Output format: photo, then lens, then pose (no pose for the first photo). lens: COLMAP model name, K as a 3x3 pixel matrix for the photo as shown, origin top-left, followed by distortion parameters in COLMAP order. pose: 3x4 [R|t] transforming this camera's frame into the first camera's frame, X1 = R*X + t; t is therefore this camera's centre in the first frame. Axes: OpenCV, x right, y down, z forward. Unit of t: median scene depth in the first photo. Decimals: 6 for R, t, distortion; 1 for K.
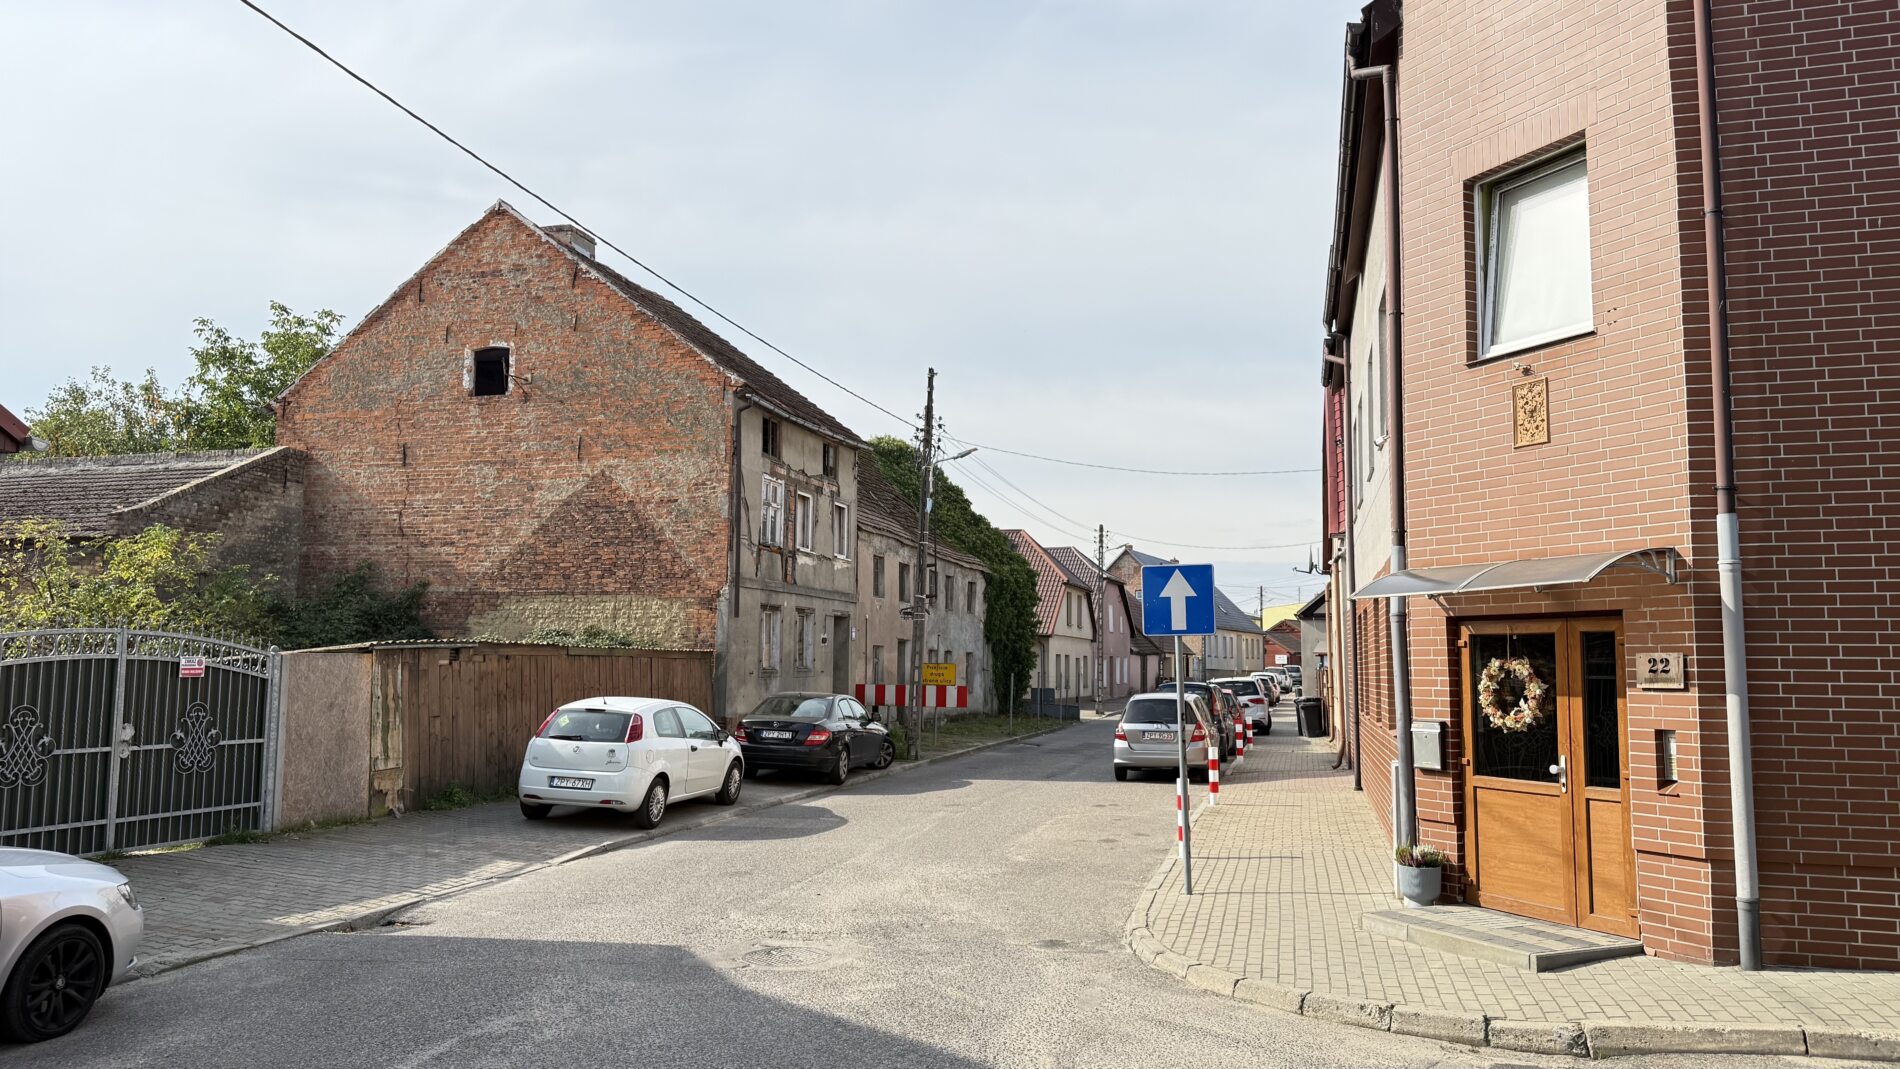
lens RADIAL K [[1328.1, 0, 950.0], [0, 1328.1, 534.5], [0, 0, 1]] dist [0.117042, -0.197441]
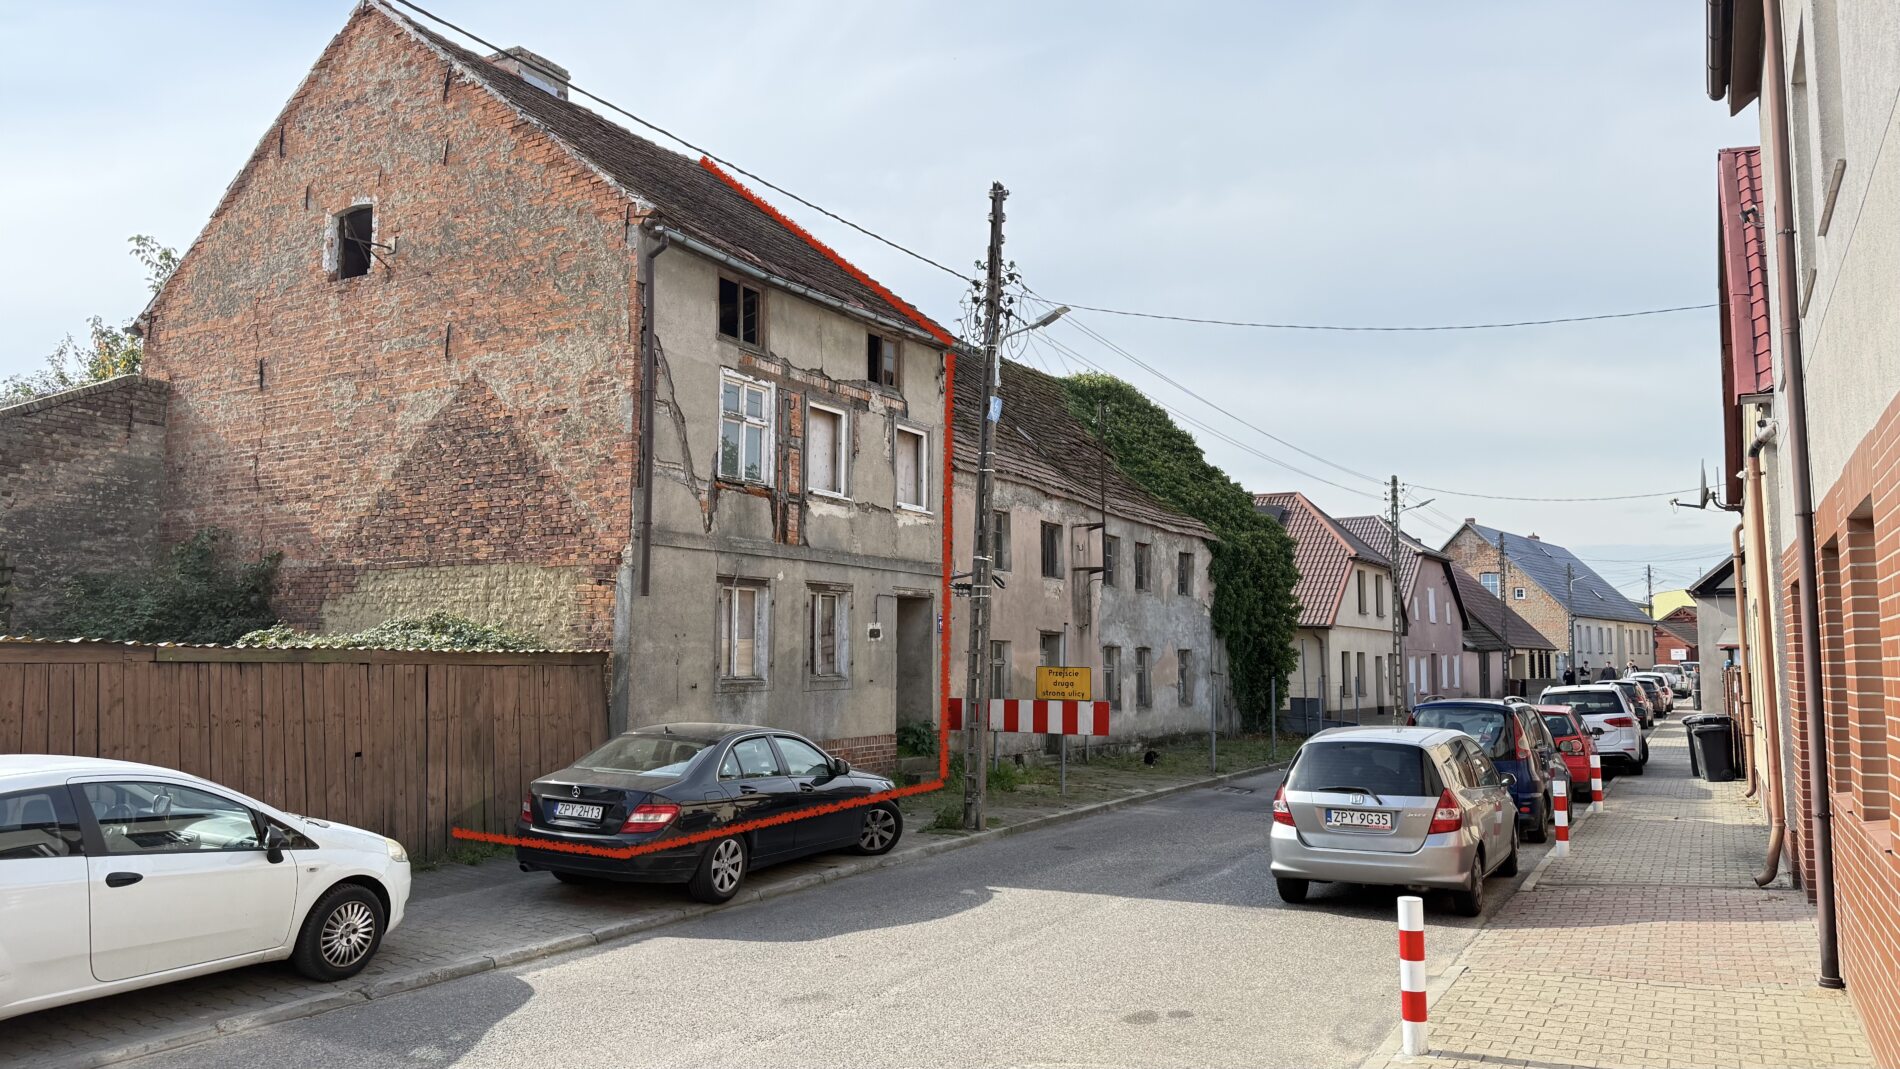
lens RADIAL K [[1328.1, 0, 950.0], [0, 1328.1, 534.5], [0, 0, 1]] dist [0.117042, -0.197441]
pose [[0.967942, -0.030600, -0.249304, 0.115373], [0.030998, 0.999517, -0.002329, 0.036927], [0.249255, -0.005473, 0.968422, 0.410846]]
